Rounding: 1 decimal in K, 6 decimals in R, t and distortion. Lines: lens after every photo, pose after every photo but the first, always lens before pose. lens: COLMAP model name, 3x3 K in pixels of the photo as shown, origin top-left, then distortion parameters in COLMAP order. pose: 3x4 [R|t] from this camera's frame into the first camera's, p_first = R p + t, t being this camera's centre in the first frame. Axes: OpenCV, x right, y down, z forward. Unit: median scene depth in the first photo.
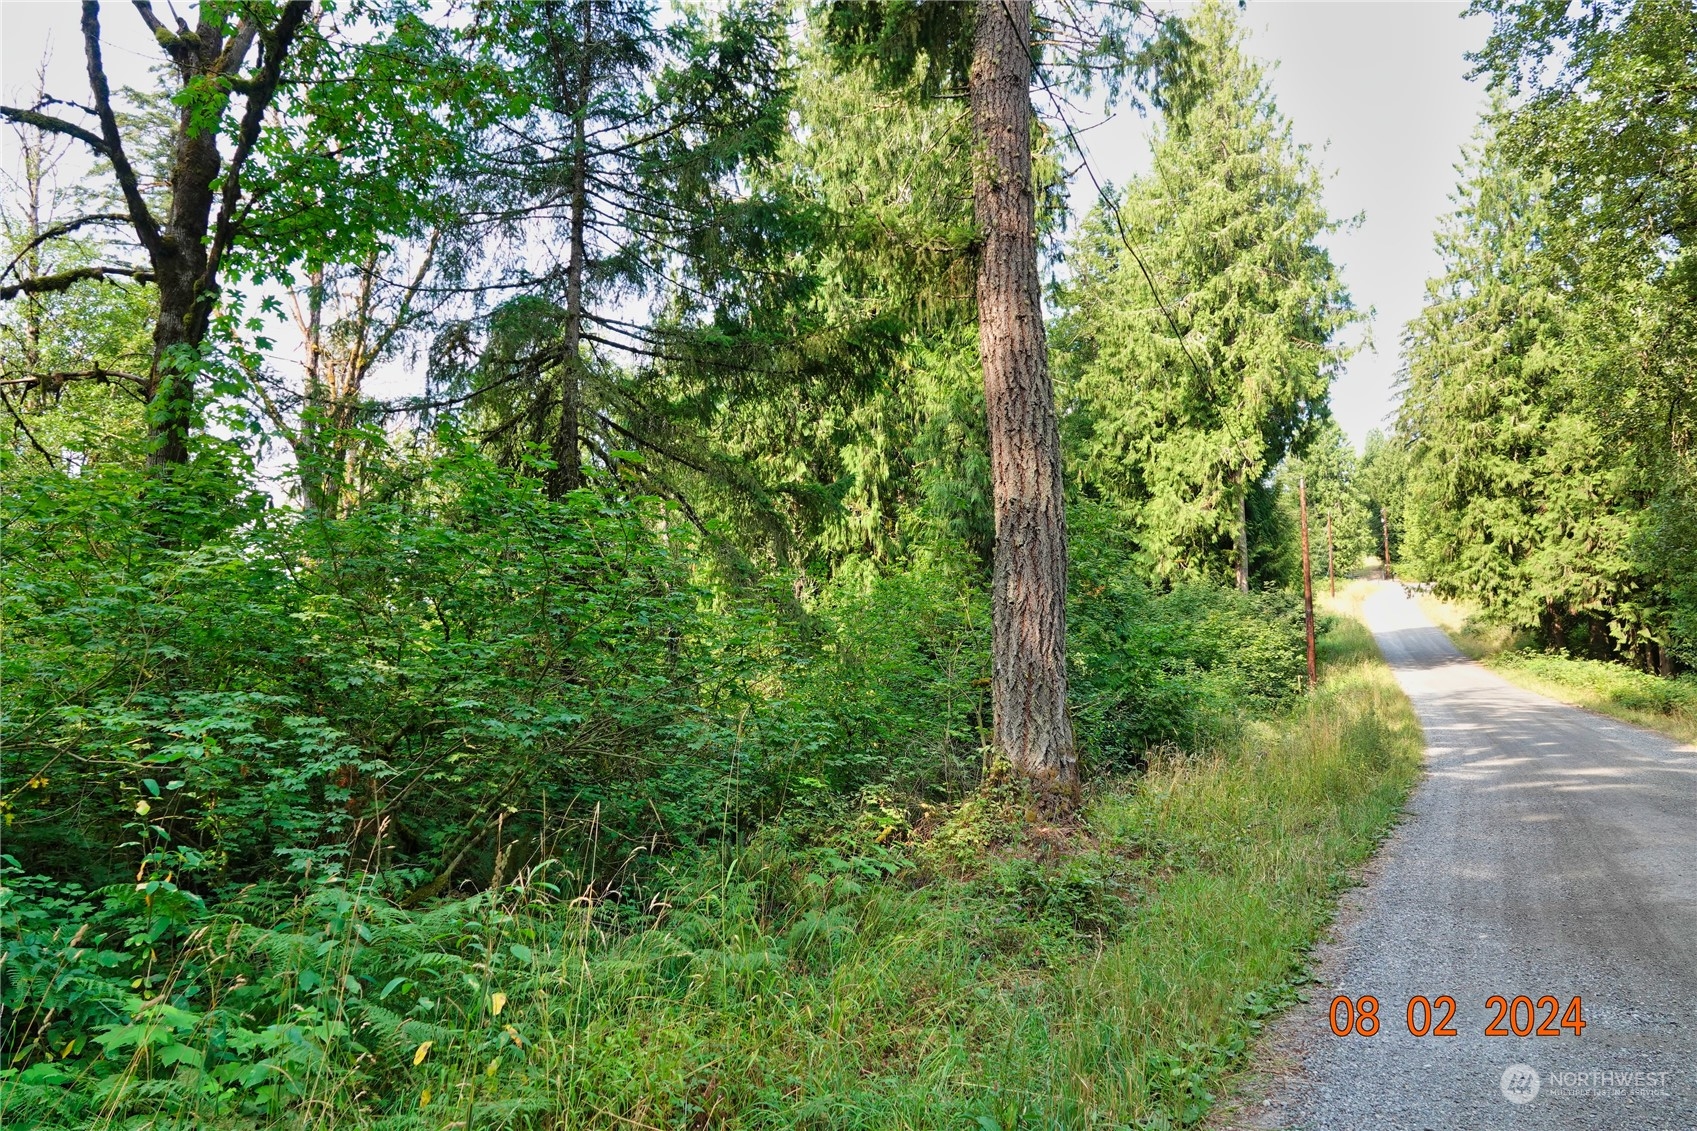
lens RADIAL K [[1175.2, 0, 856.6], [0, 1175.2, 557.2], [0, 0, 1]] dist [0.003796, -0.000193]
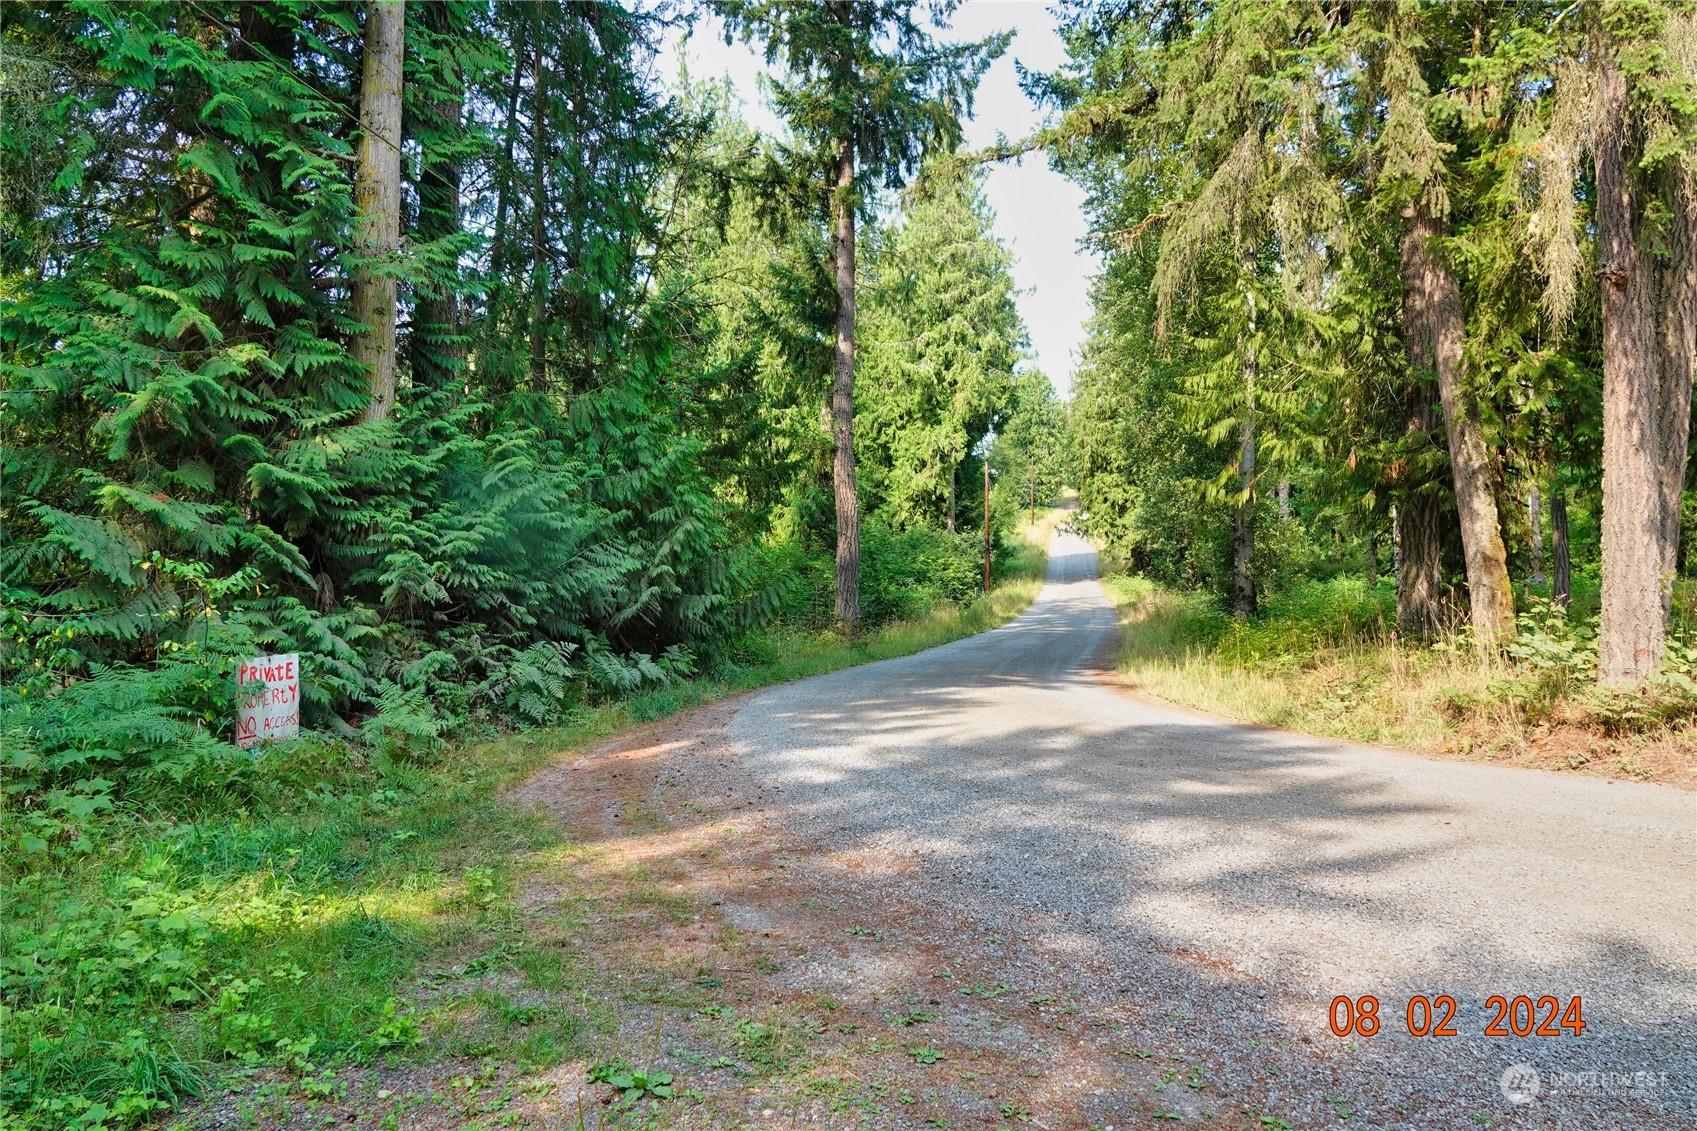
lens RADIAL K [[1175.2, 0, 851.5], [0, 1175.2, 571.2], [0, 0, 1]] dist [0.003796, -0.000193]
pose [[0.978455, 0.012984, 0.206053, -0.108290], [-0.031899, 0.995544, 0.088742, -0.049819], [-0.203983, -0.093402, 0.974509, -0.452917]]
